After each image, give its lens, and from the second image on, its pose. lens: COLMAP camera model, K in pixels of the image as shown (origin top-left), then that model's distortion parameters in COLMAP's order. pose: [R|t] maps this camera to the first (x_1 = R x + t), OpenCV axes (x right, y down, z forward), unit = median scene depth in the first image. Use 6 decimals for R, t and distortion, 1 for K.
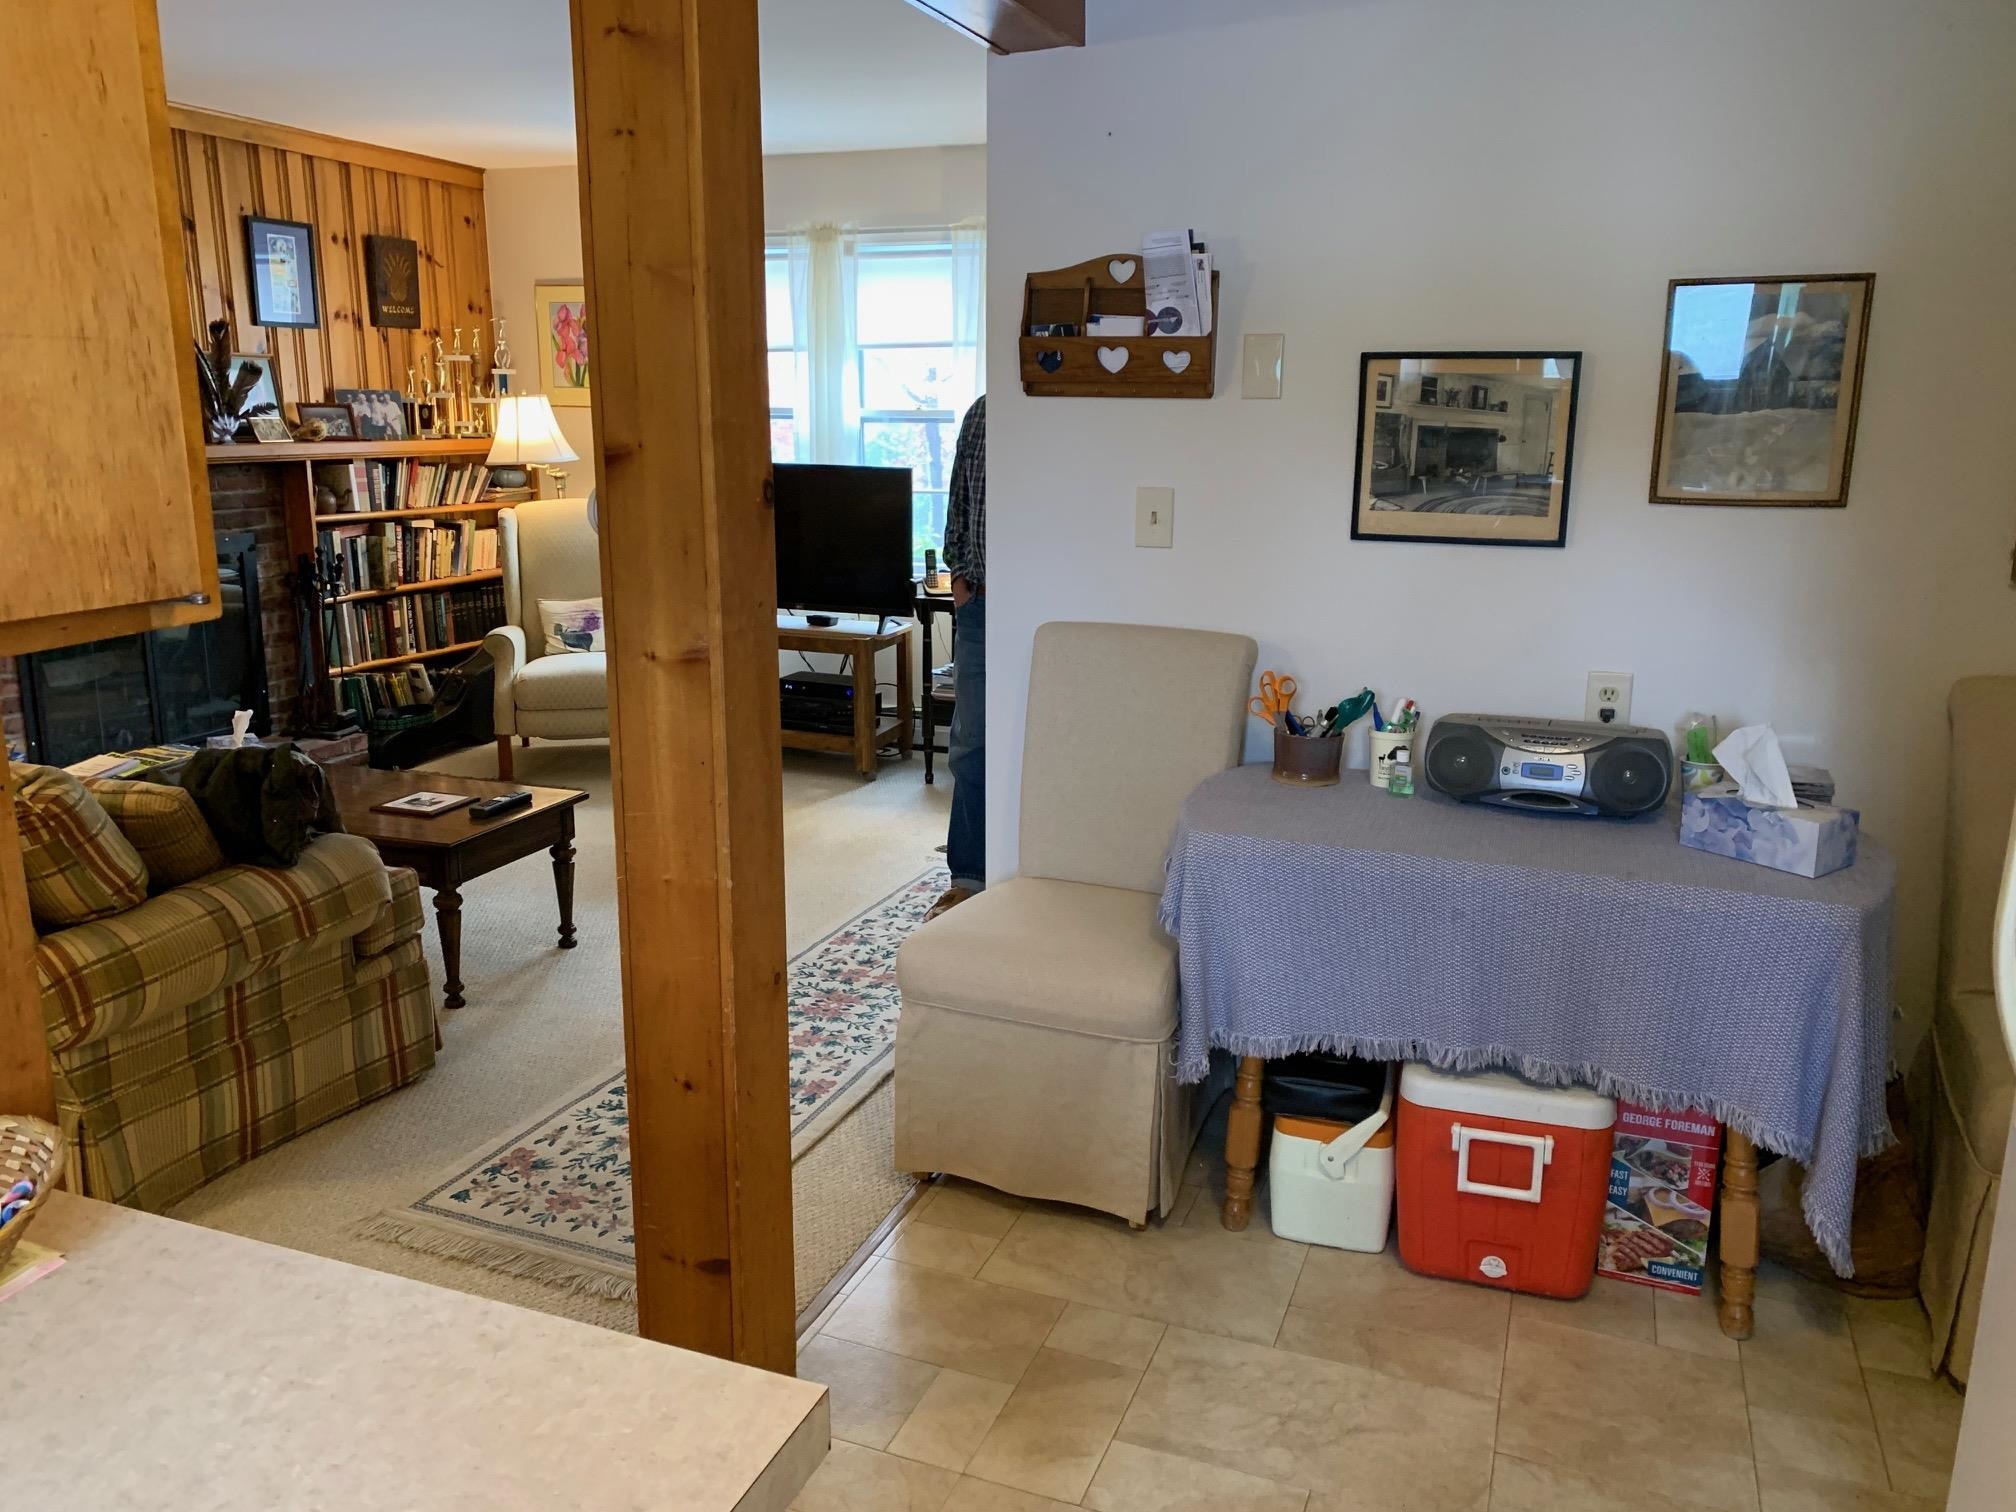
lens RADIAL K [[1528.8, 0, 989.6], [0, 1528.8, 729.6], [0, 0, 1]] dist [0.051447, -0.048204]
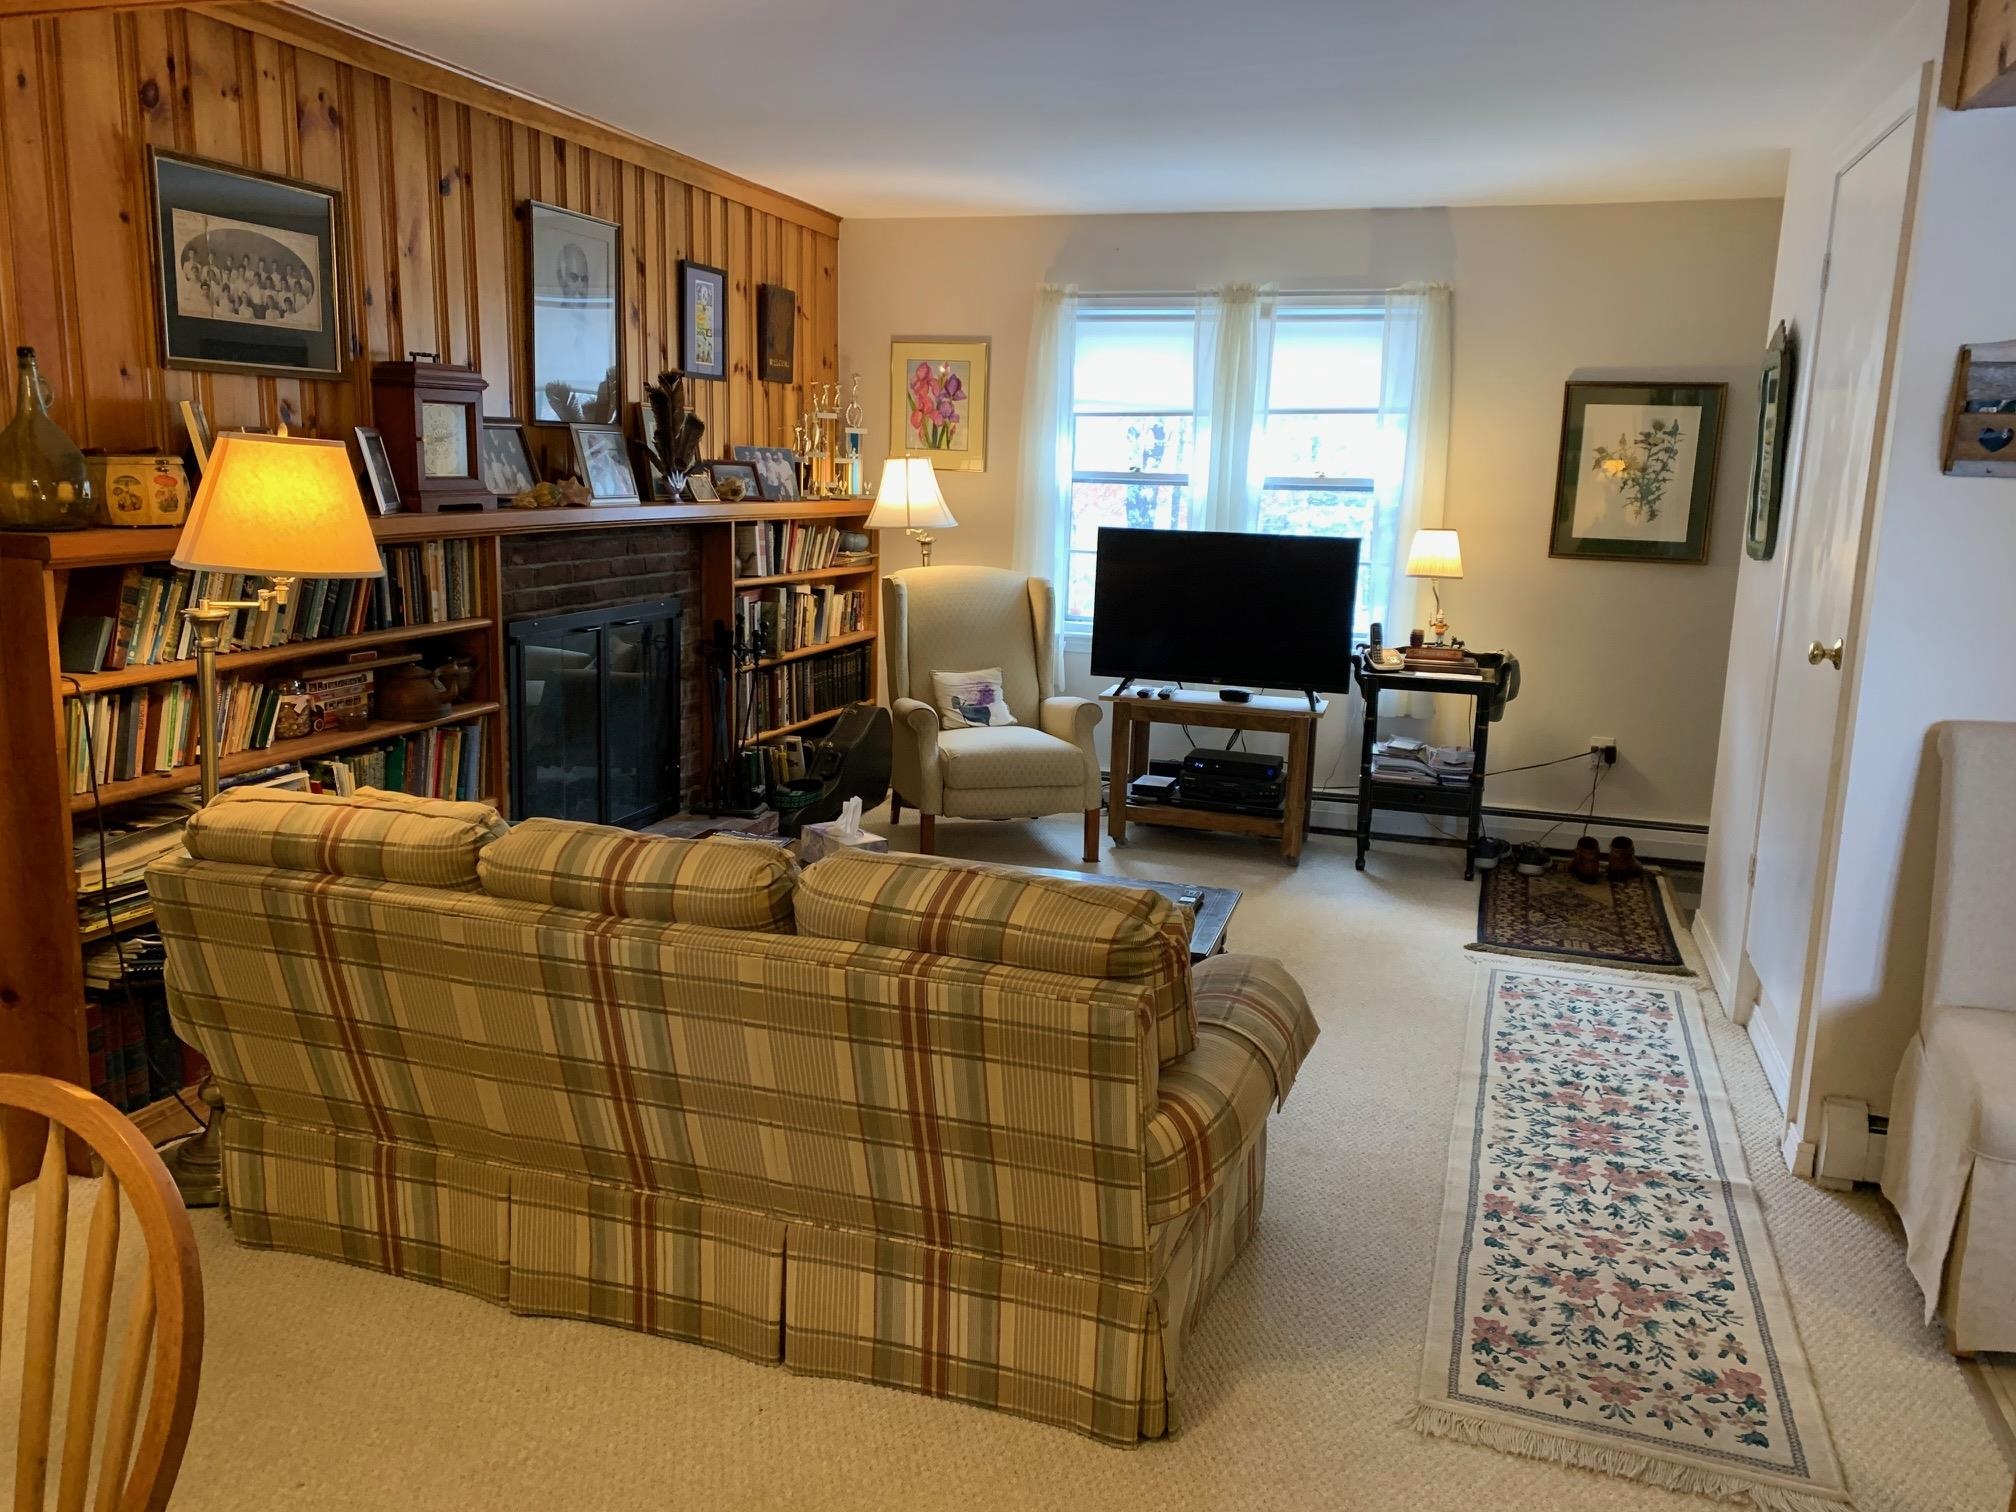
lens RADIAL K [[1528.8, 0, 997.5], [0, 1528.8, 733.9], [0, 0, 1]] dist [0.051447, -0.048204]
pose [[0.998280, 0.013477, 0.057059, -0.314015], [-0.011485, 0.999318, -0.035091, -0.013574], [-0.057493, 0.034375, 0.997754, 0.062184]]
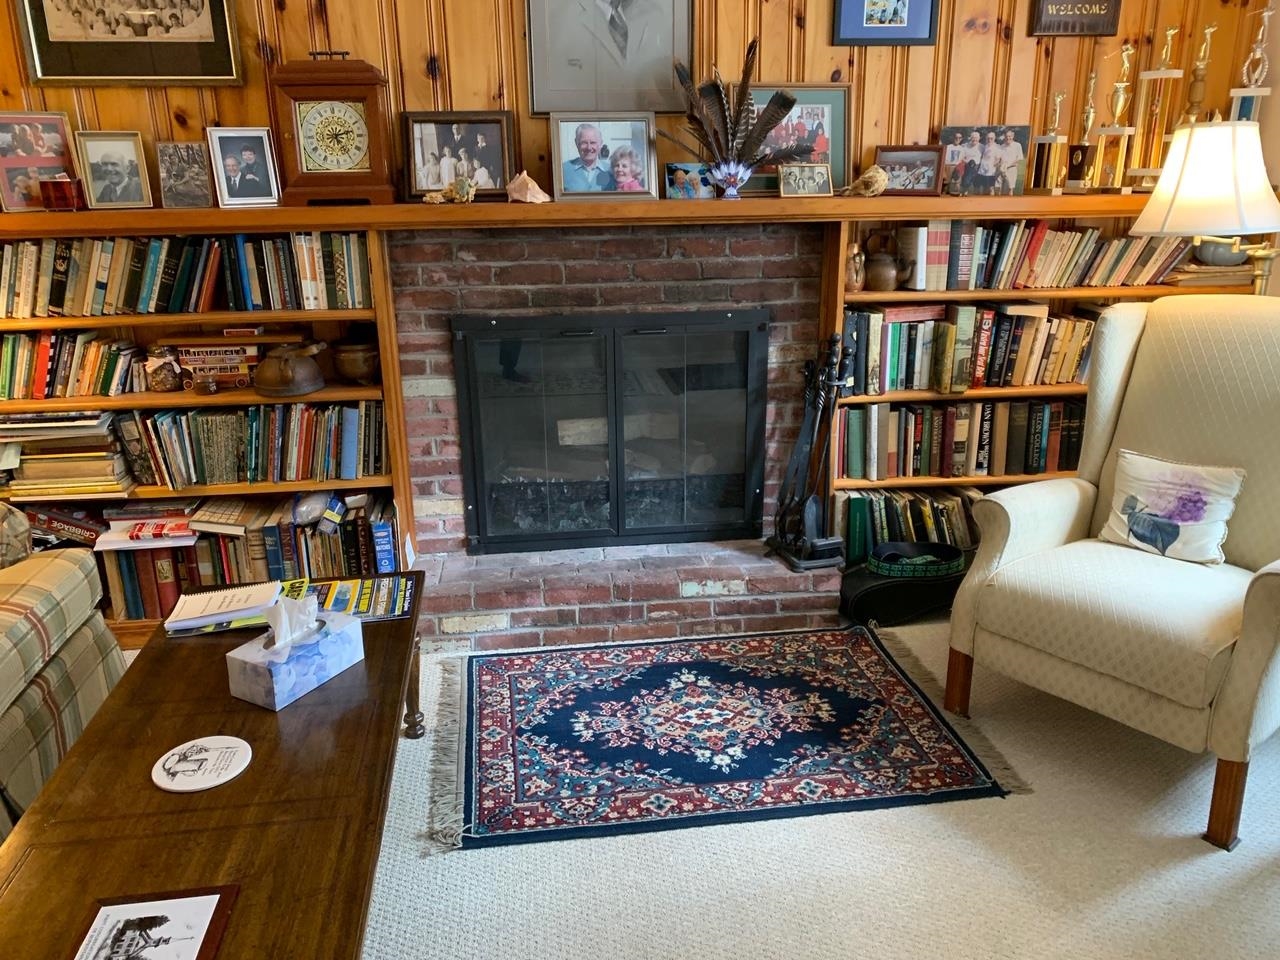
lens RADIAL K [[970.7, 0, 651.4], [0, 970.7, 462.6], [0, 0, 1]] dist [0.051447, -0.048204]
pose [[0.468585, 0.249081, -0.847577, -0.038406], [-0.174702, 0.966608, 0.187476, -0.125016], [0.865972, 0.060225, 0.496453, 0.641510]]
